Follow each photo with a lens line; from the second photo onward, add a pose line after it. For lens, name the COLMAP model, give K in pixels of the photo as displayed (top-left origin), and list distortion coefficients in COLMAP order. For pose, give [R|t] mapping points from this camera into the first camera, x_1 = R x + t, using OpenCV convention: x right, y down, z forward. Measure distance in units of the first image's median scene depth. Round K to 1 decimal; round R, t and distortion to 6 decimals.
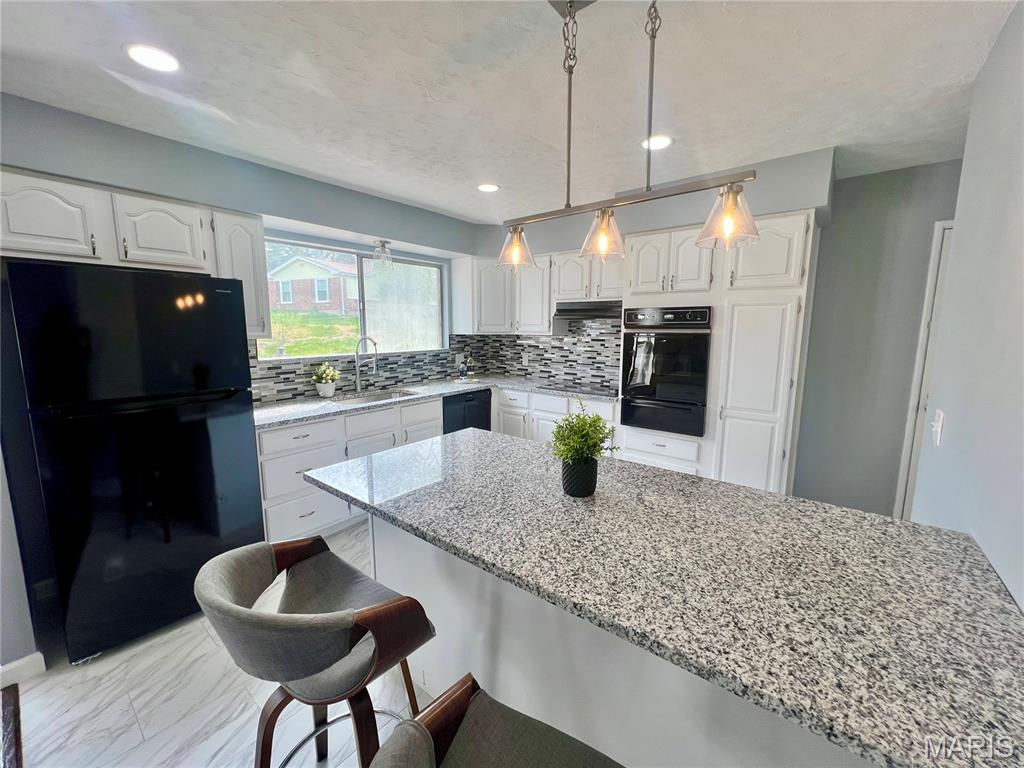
lens RADIAL K [[409.3, 0, 511.4], [0, 409.3, 386.4], [0, 0, 1]] dist [-0.007277, 0.000883]
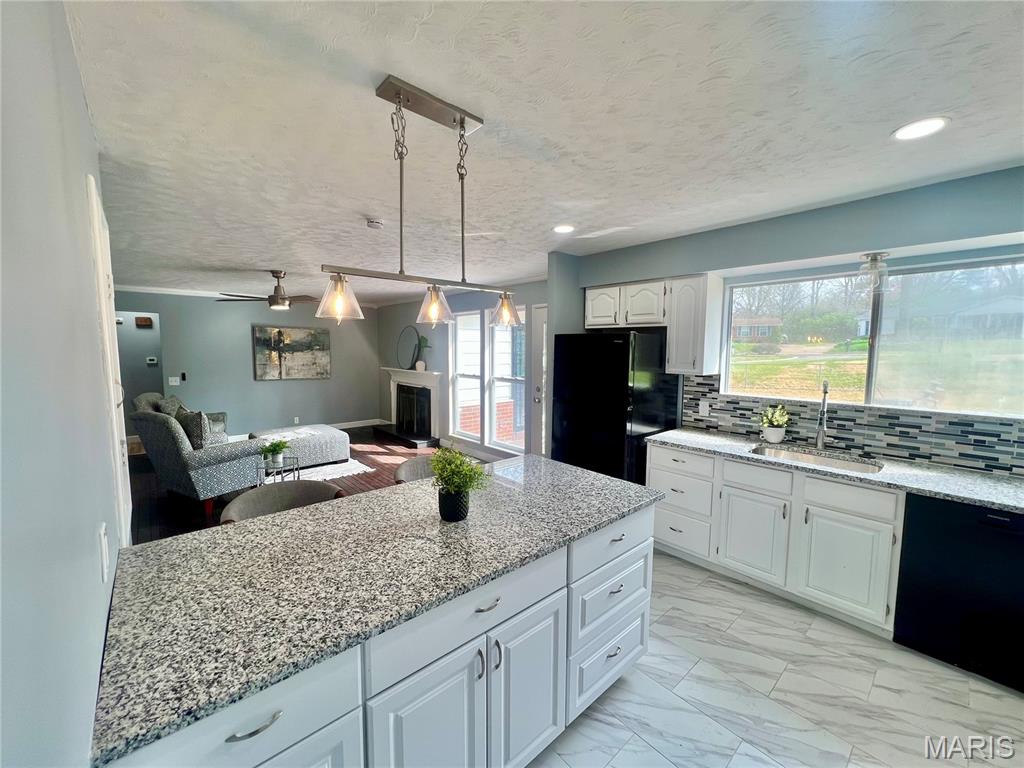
lens RADIAL K [[409.3, 0, 515.6], [0, 409.3, 380.9], [0, 0, 1]] dist [-0.007277, 0.000883]
pose [[-0.167713, 0.077045, -0.982821, 0.841661], [-0.151490, 0.983086, 0.102917, -0.182712], [0.974127, 0.166148, -0.153205, 0.863261]]
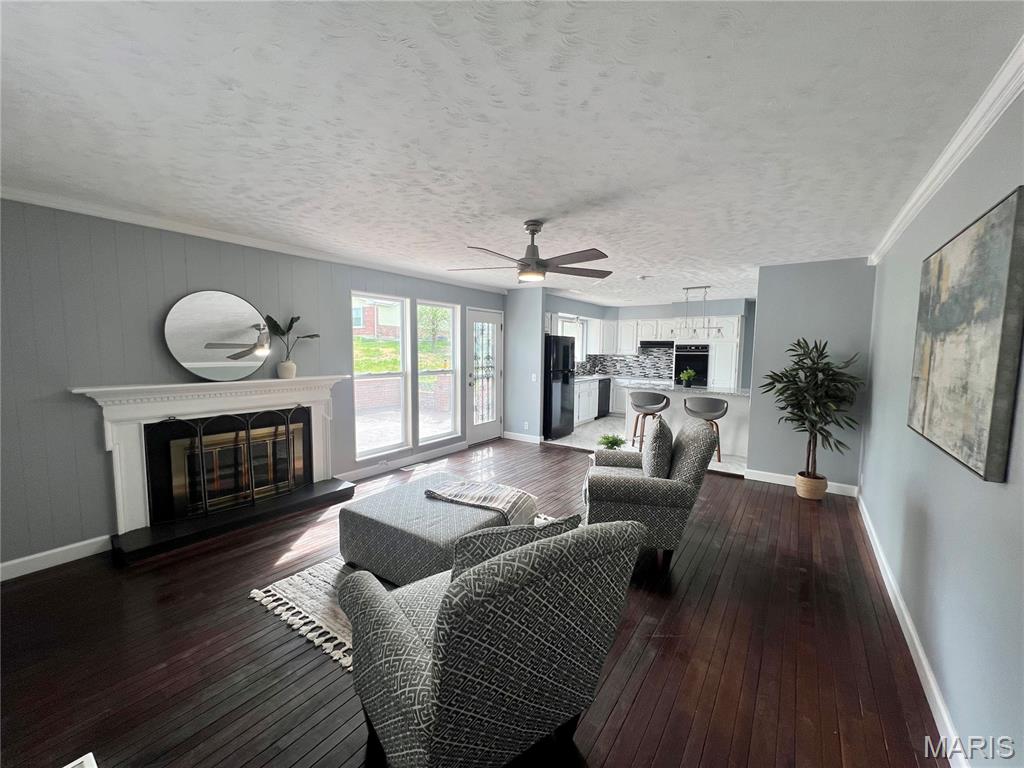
lens RADIAL K [[409.3, 0, 514.1], [0, 409.3, 386.1], [0, 0, 1]] dist [-0.007277, 0.000883]
pose [[0.998201, 0.000886, 0.059946, -1.381862], [0.002461, 0.998442, -0.055736, 0.332254], [-0.059902, 0.055784, 0.996644, -2.333216]]
